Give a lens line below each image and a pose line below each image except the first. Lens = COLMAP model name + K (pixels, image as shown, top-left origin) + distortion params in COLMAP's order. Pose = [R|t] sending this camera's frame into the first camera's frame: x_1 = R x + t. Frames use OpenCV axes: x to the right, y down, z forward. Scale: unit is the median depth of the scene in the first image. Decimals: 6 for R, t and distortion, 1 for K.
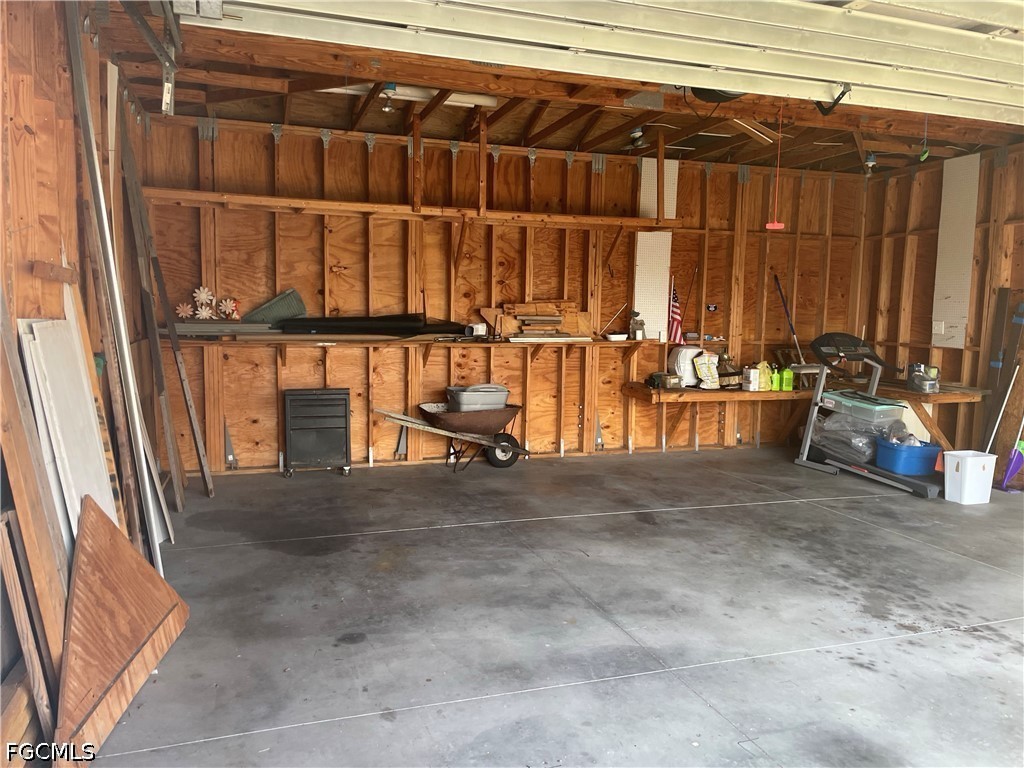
lens RADIAL K [[779.3, 0, 523.9], [0, 779.3, 385.2], [0, 0, 1]] dist [0.076488, -0.099770]
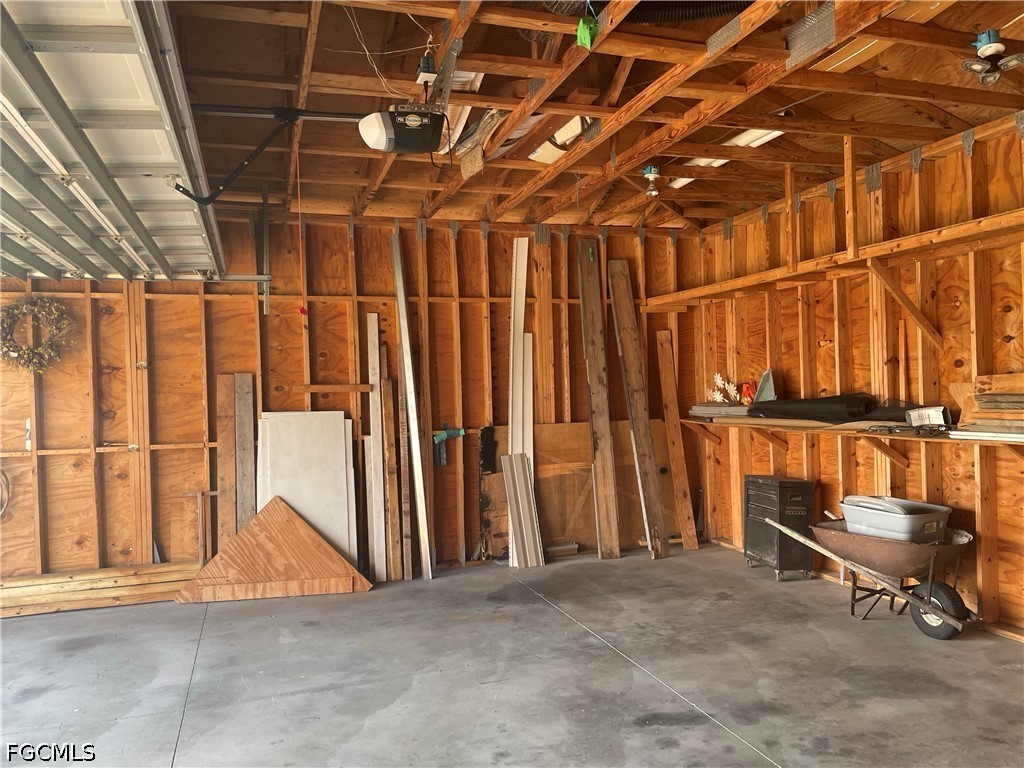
lens RADIAL K [[779.3, 0, 510.9], [0, 779.3, 383.9], [0, 0, 1]] dist [0.076488, -0.099770]
pose [[-0.014795, -0.018058, -0.999727, 0.839040], [-0.063448, 0.997839, -0.017085, -0.088518], [0.997875, 0.063178, -0.015909, 0.892736]]
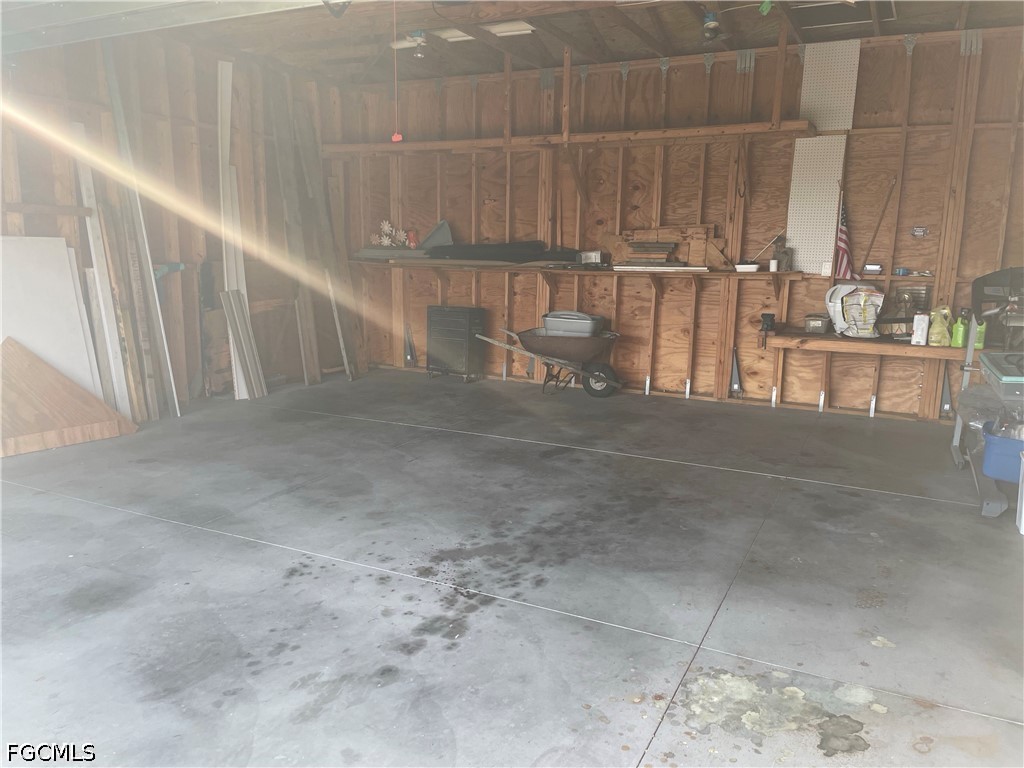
lens RADIAL K [[779.3, 0, 517.7], [0, 779.3, 389.3], [0, 0, 1]] dist [0.076488, -0.099770]
pose [[0.705121, 0.126465, -0.697719, 0.810432], [-0.069869, 0.991570, 0.109117, -0.008373], [0.705637, -0.028191, 0.708013, 0.299186]]
